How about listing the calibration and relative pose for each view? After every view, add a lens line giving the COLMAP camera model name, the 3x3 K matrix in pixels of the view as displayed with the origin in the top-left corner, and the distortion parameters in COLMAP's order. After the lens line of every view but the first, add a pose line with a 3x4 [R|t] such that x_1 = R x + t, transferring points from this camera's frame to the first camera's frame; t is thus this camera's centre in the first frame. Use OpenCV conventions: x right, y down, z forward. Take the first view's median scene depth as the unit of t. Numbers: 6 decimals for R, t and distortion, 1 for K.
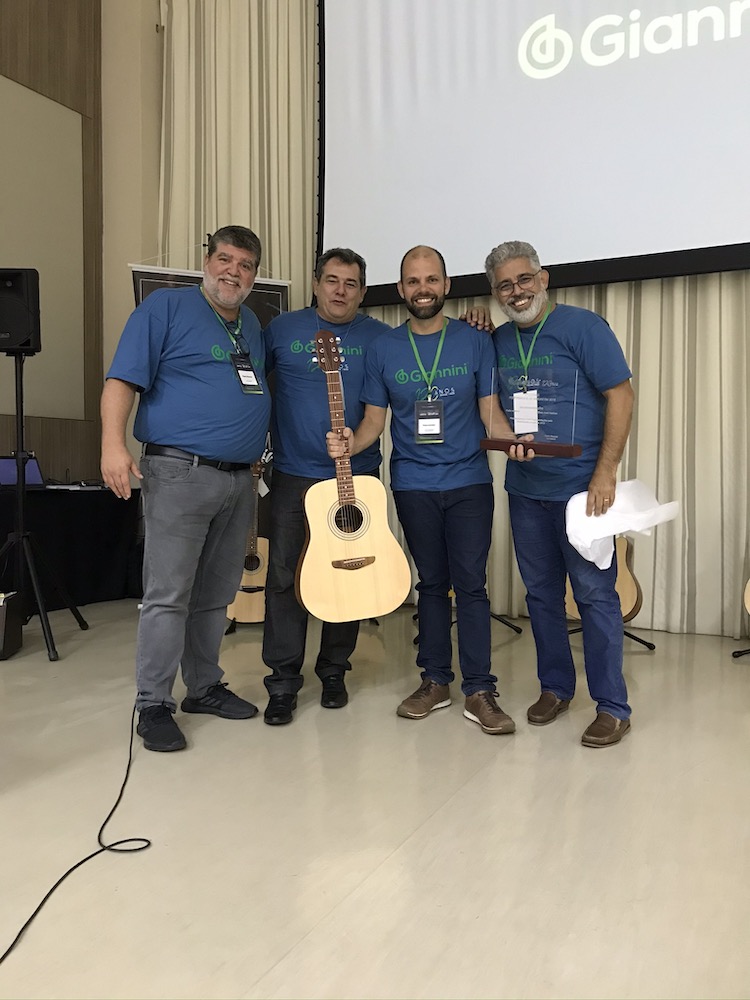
lens RADIAL K [[817.0, 0, 375.0], [0, 817.0, 500.0], [0, 0, 1]] dist [0.058120, -0.108061]
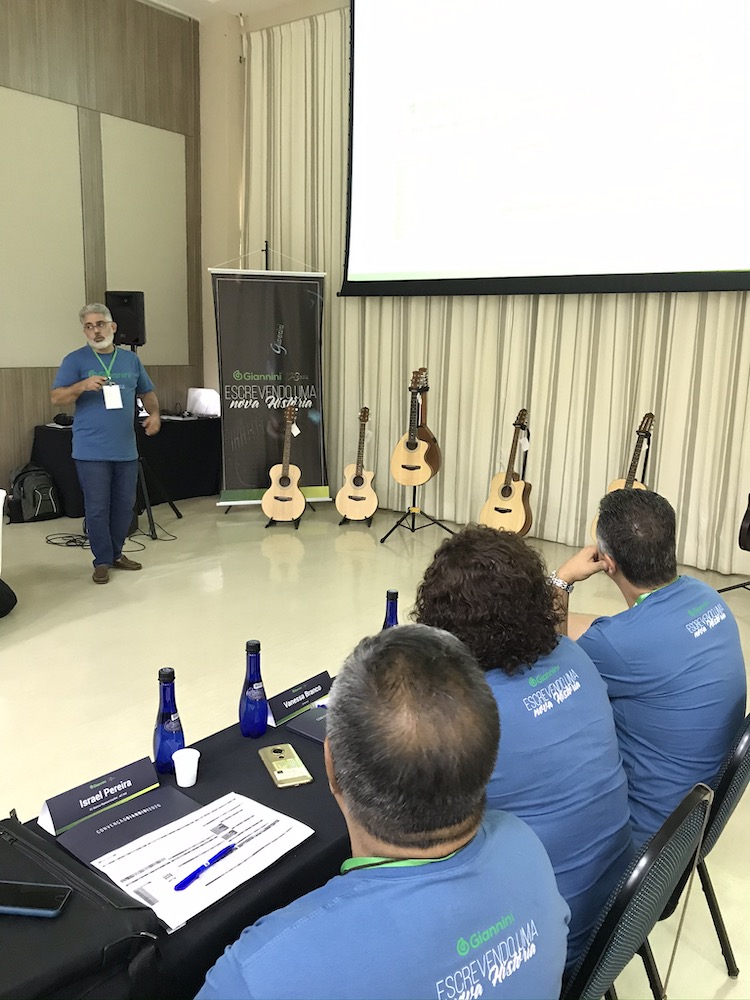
lens RADIAL K [[817.0, 0, 375.0], [0, 817.0, 500.0], [0, 0, 1]] dist [0.058120, -0.108061]
pose [[0.984084, 0.056487, -0.168489, 0.261594], [-0.030833, 0.988028, 0.151164, -0.118662], [0.175011, -0.143563, 0.974044, -0.422176]]
